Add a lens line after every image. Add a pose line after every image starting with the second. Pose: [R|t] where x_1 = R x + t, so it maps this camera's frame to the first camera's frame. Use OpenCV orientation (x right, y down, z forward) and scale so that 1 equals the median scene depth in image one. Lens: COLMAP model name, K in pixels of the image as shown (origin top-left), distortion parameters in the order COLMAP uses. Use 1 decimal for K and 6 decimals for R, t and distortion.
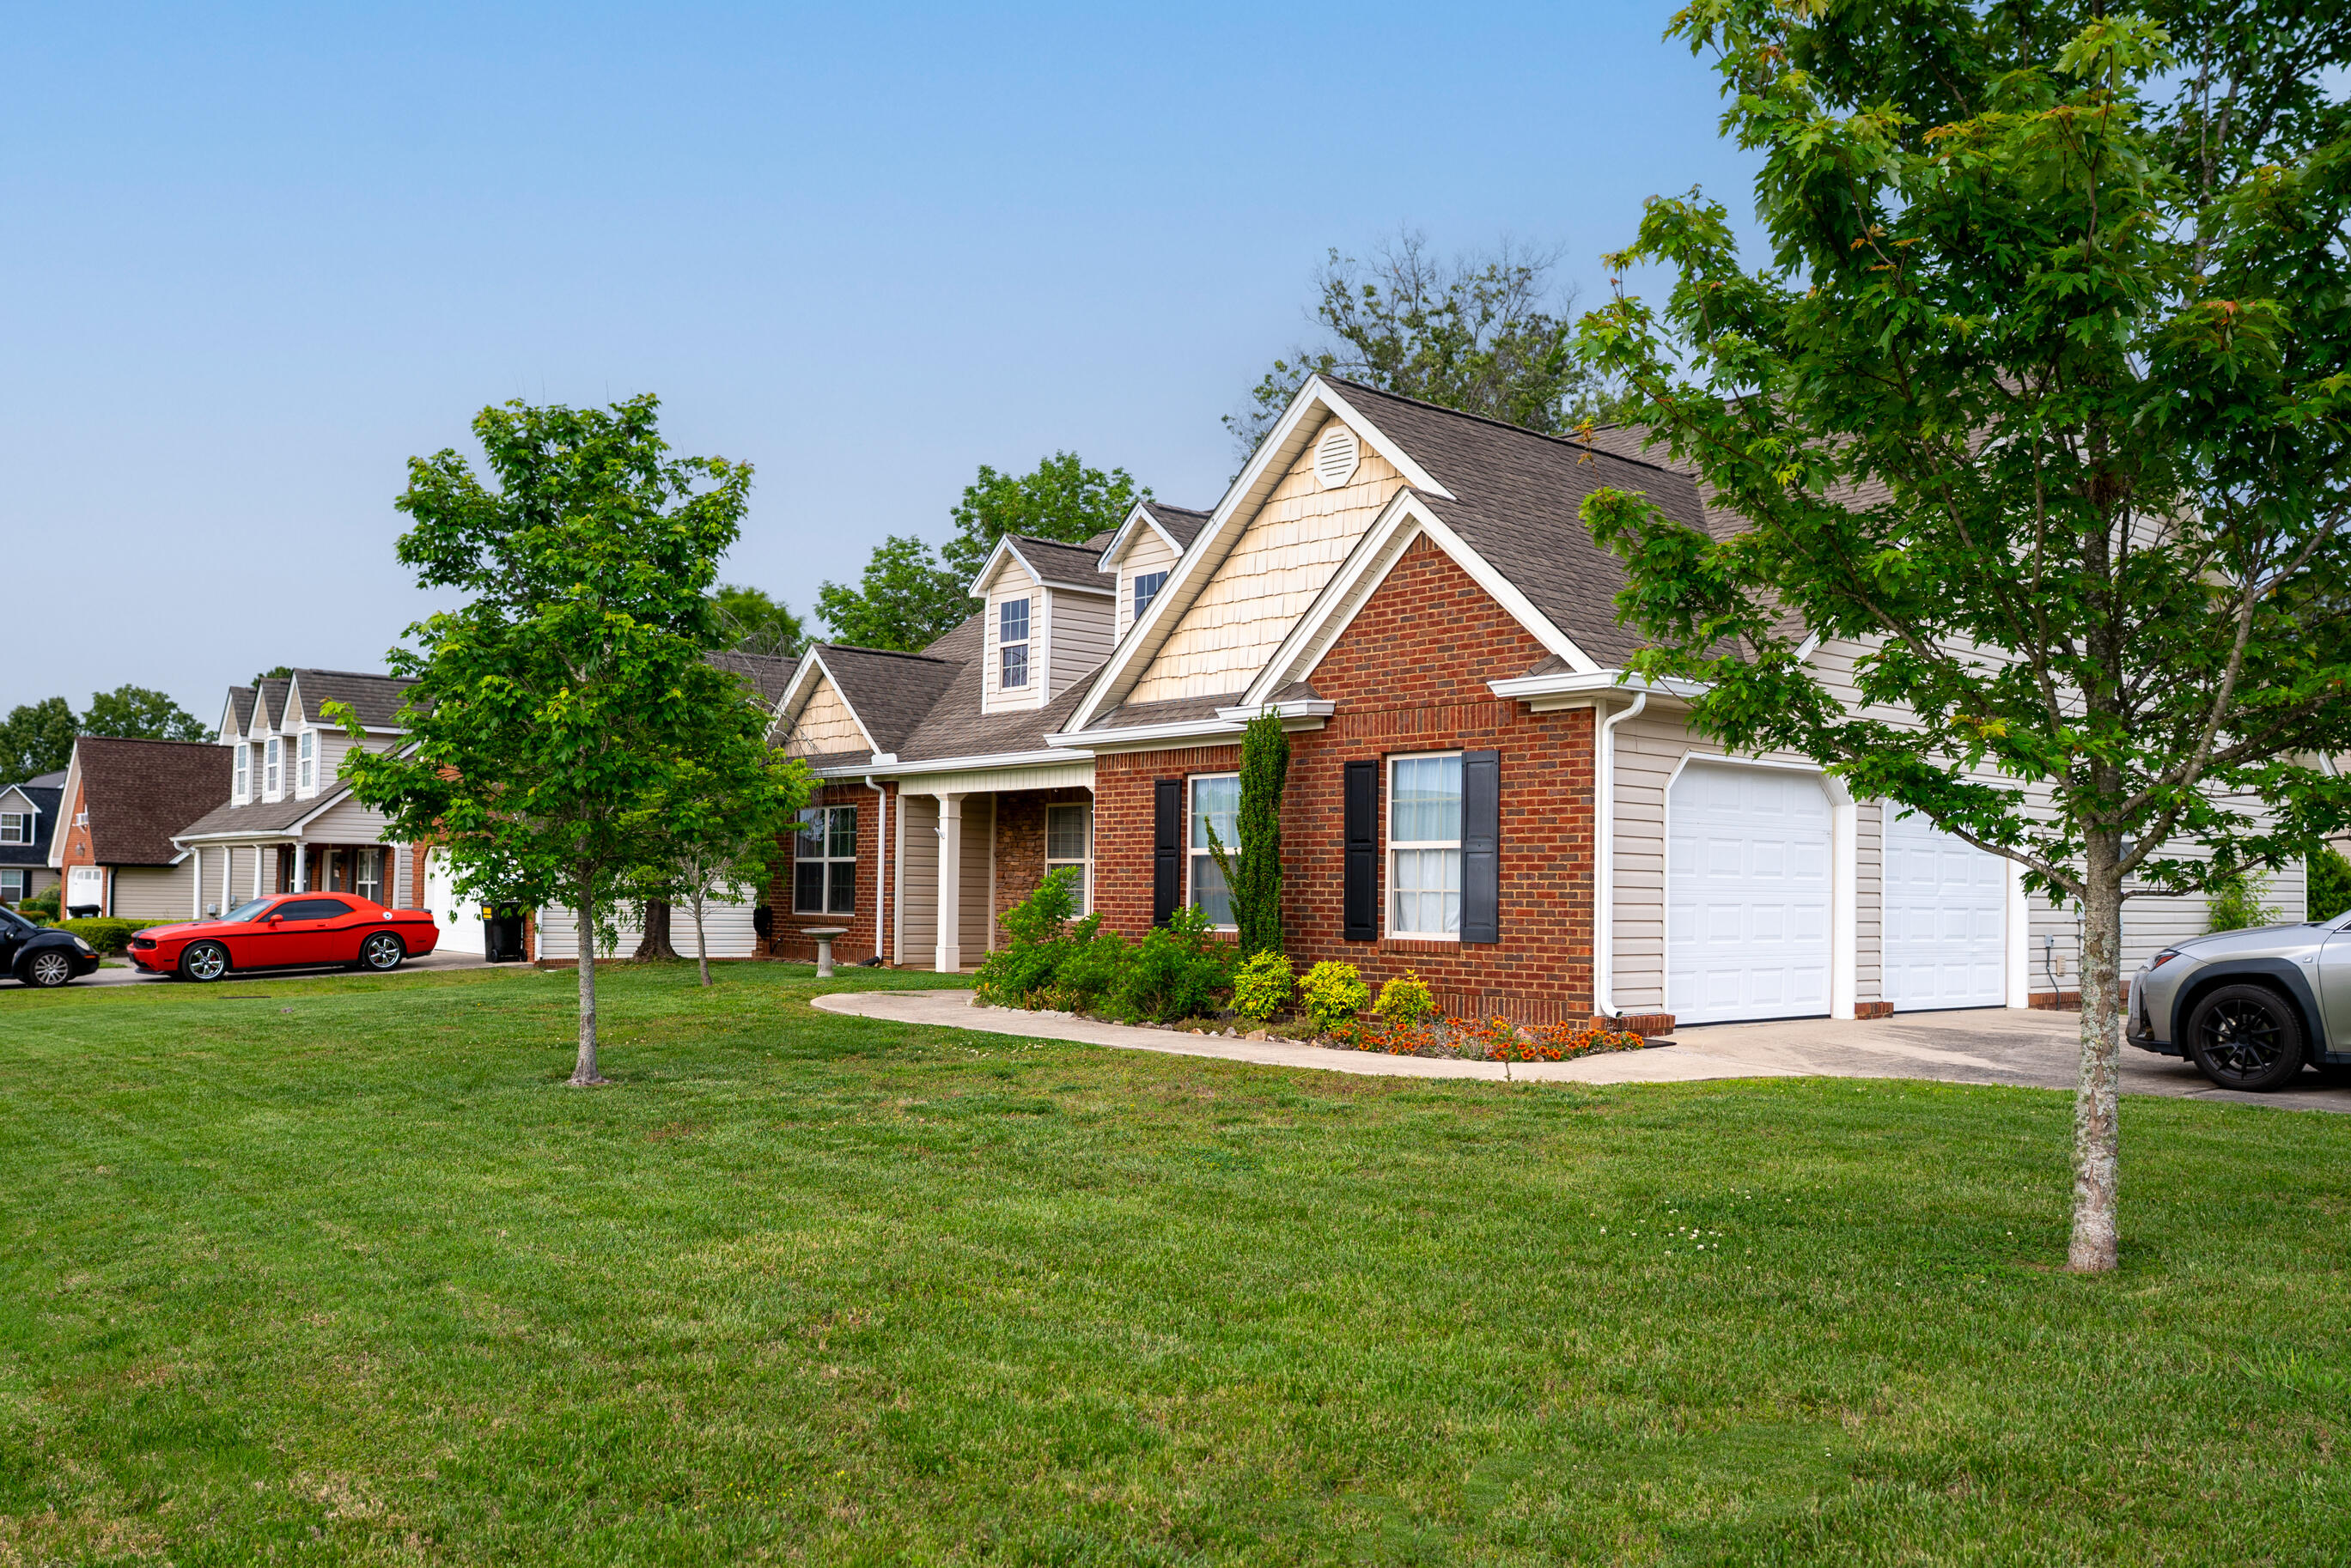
lens RADIAL K [[1832.9, 0, 1205.3], [0, 1832.9, 792.1], [0, 0, 1]] dist [-0.001406, -0.003255]
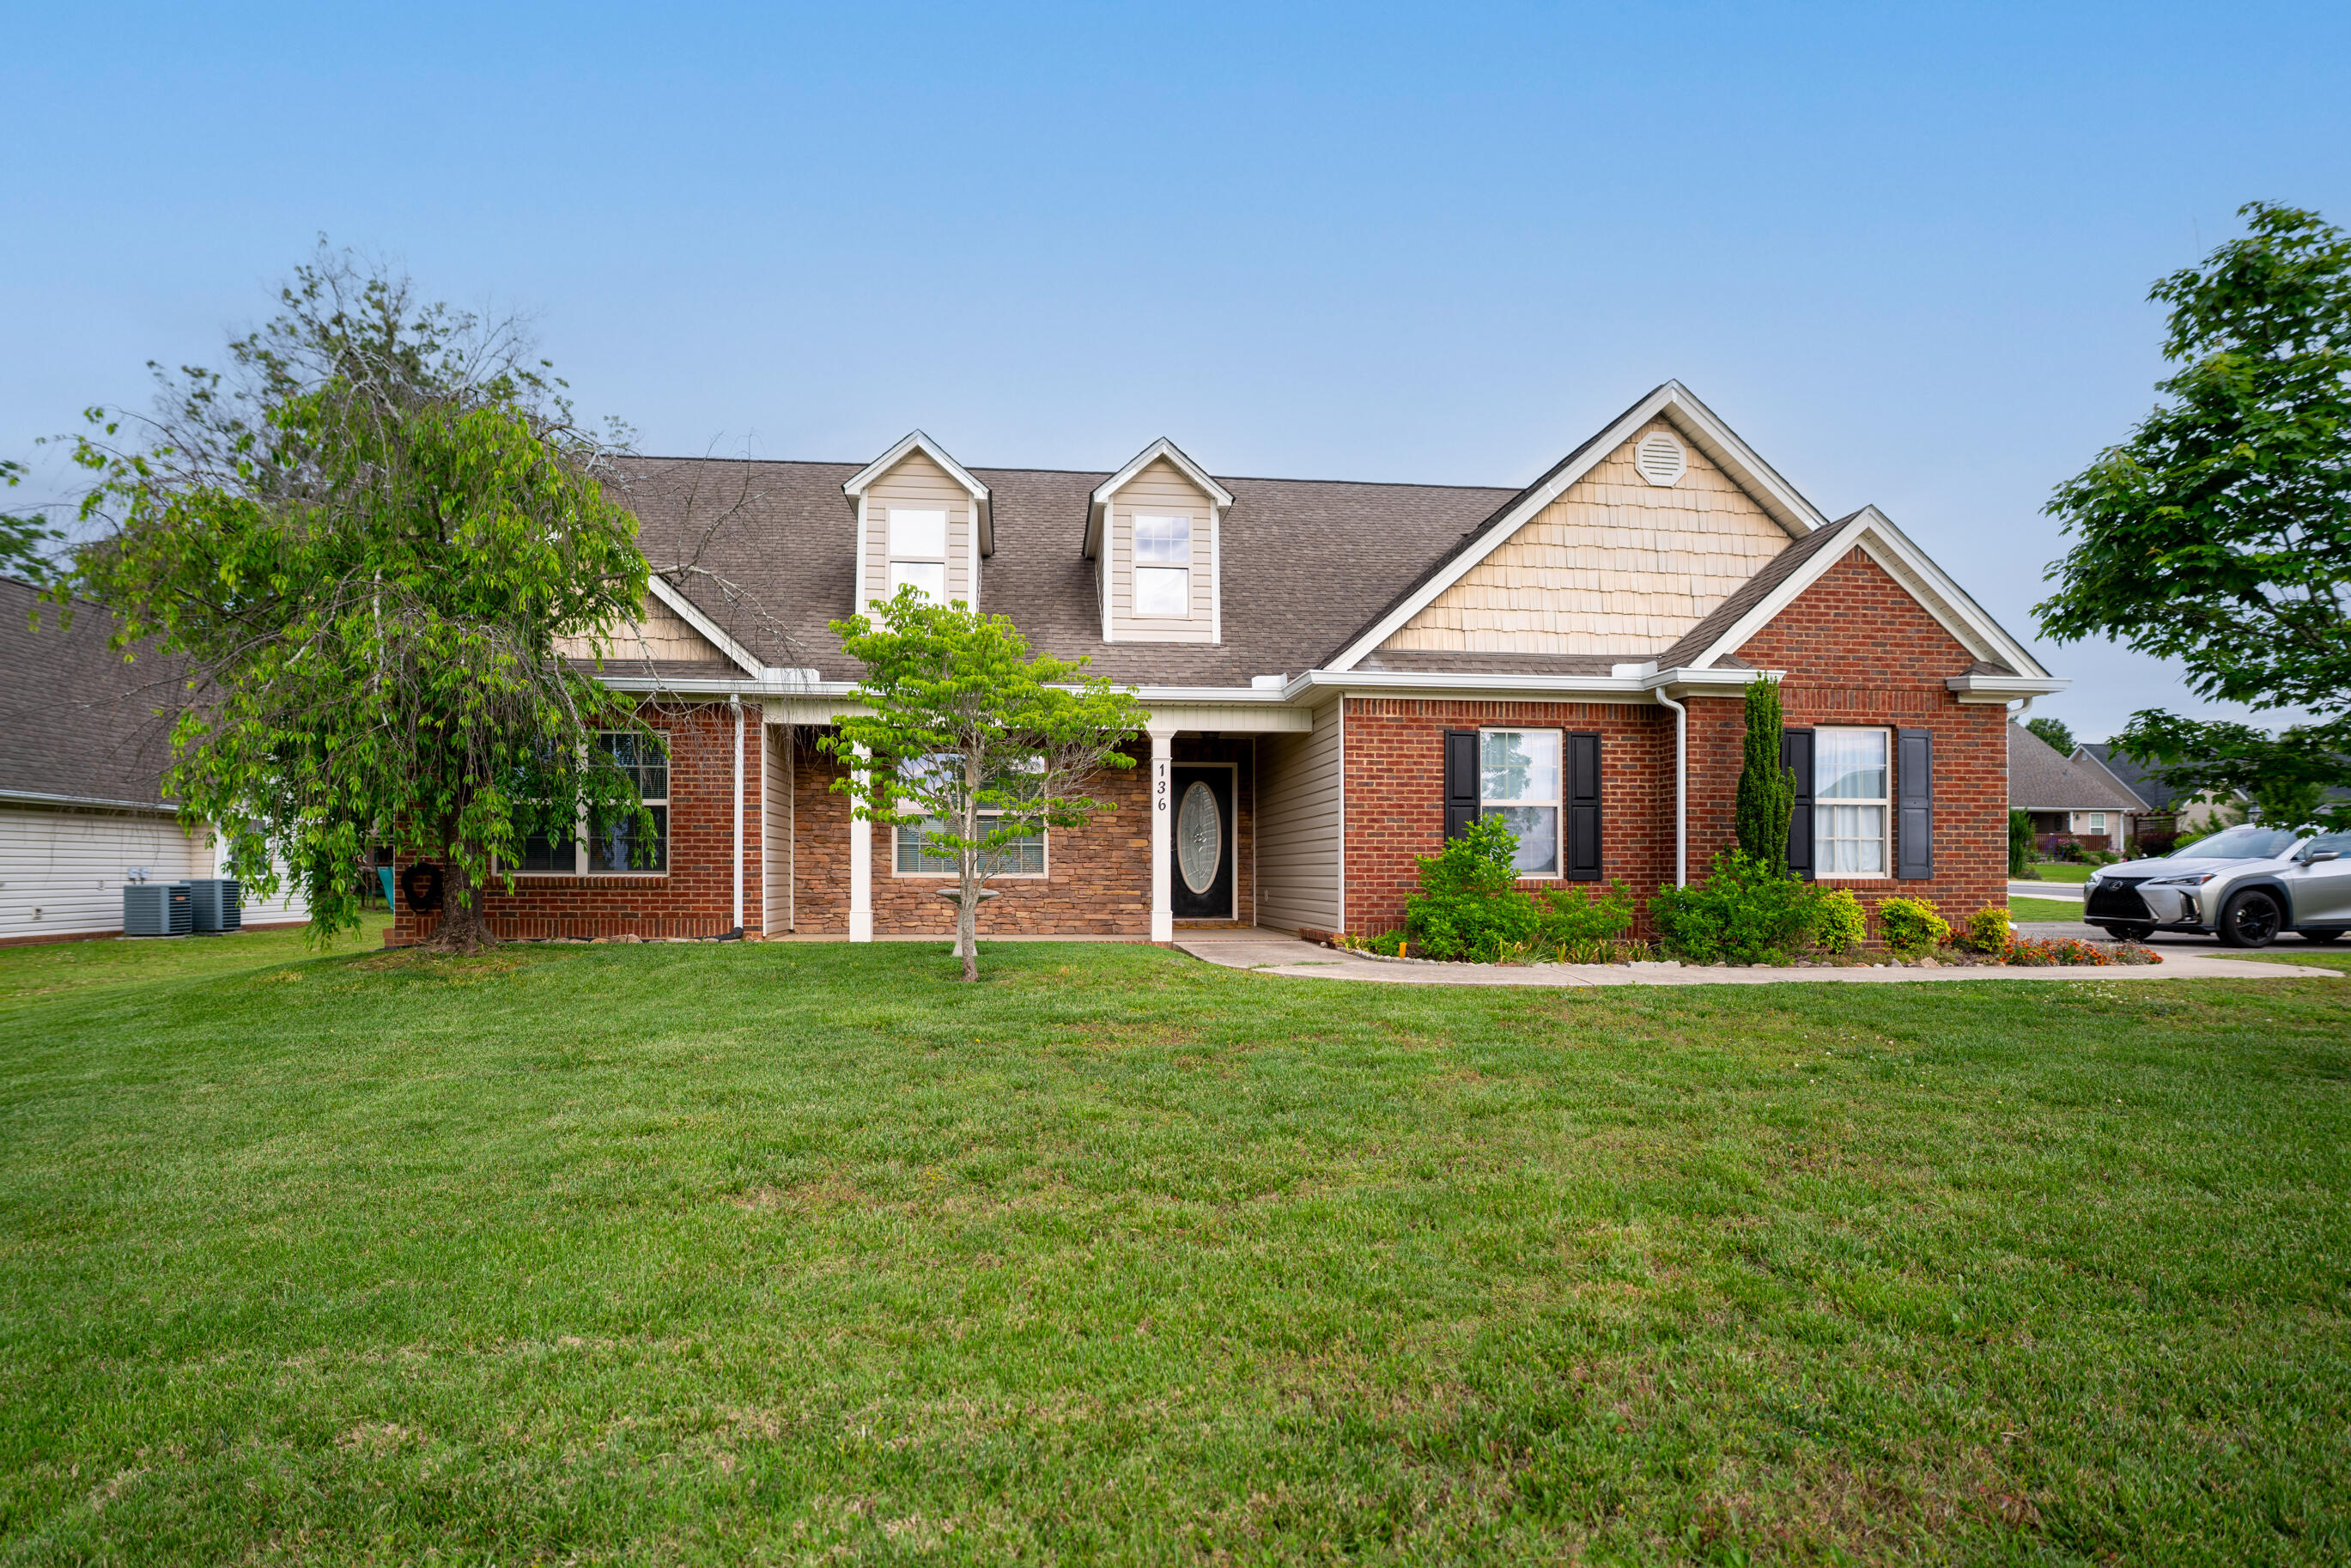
lens RADIAL K [[1209.9, 0, 1171.1], [0, 1209.9, 866.4], [0, 0, 1]] dist [-0.049739, 0.018751]
pose [[0.564053, -0.013379, 0.825630, -0.781257], [-0.035059, 0.998579, 0.040133, 0.055621], [-0.824994, -0.051583, 0.562783, 0.890107]]
